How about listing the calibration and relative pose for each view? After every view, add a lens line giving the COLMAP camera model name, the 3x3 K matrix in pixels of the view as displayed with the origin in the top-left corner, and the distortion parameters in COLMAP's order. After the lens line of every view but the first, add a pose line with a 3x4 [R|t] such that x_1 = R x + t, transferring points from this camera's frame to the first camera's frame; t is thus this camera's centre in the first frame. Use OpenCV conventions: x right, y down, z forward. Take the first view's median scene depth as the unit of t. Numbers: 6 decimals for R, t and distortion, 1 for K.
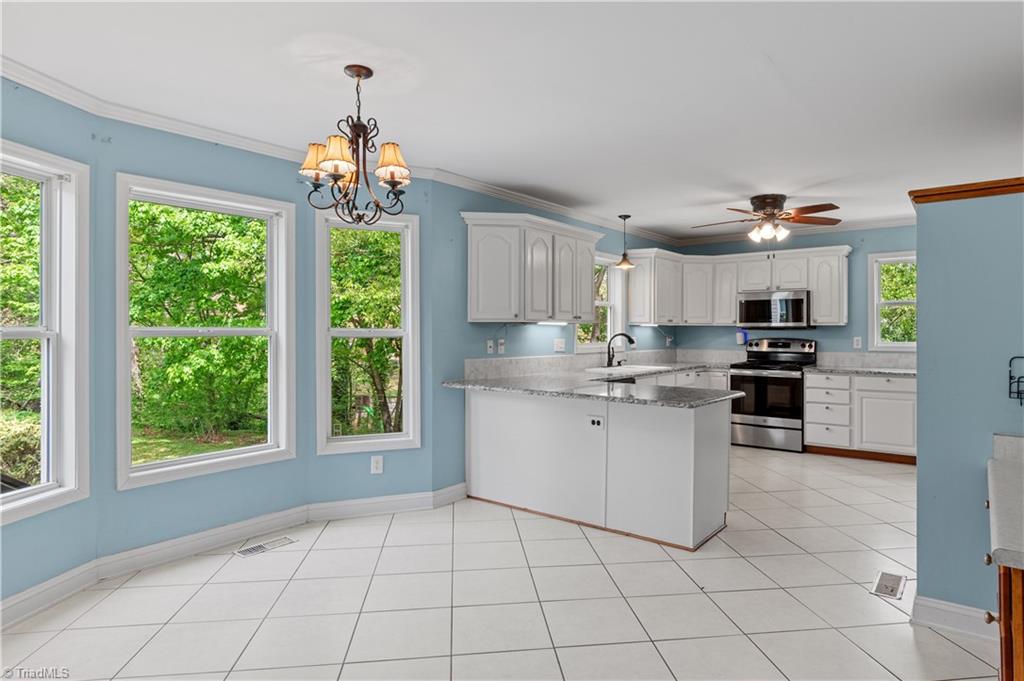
lens RADIAL K [[586.3, 0, 544.1], [0, 586.3, 331.6], [0, 0, 1]] dist [0.003810, -0.002628]
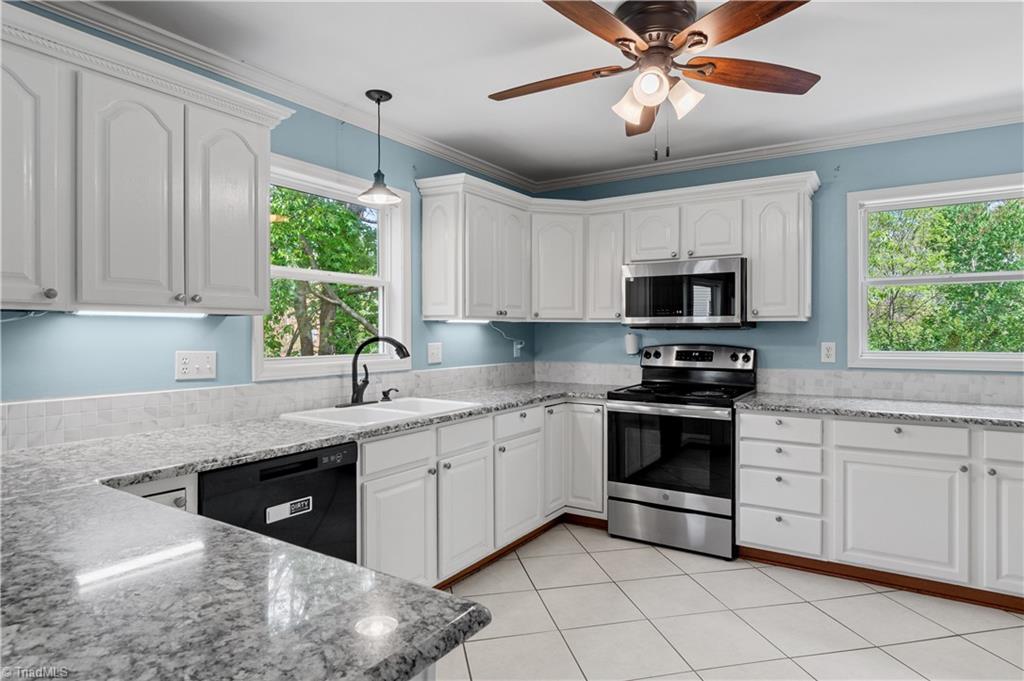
lens RADIAL K [[586.3, 0, 538.1], [0, 586.3, 334.5], [0, 0, 1]] dist [0.003810, -0.002628]
pose [[0.995560, -0.001334, 0.094121, 0.208158], [0.000938, 0.999991, 0.004251, -0.000774], [-0.094126, -0.004144, 0.995552, 0.473462]]
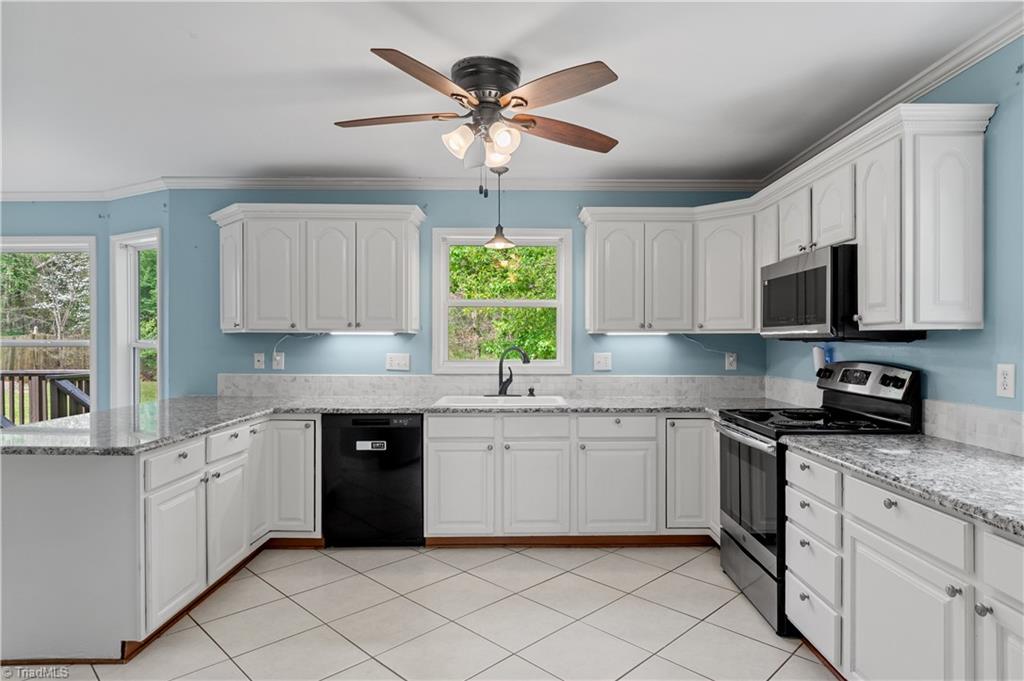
lens RADIAL K [[586.3, 0, 526.2], [0, 586.3, 347.0], [0, 0, 1]] dist [0.003810, -0.002628]
pose [[0.605983, 0.008139, -0.795436, 0.638600], [-0.001163, 0.999956, 0.009345, -0.002852], [0.795477, -0.004738, 0.605965, 0.585808]]
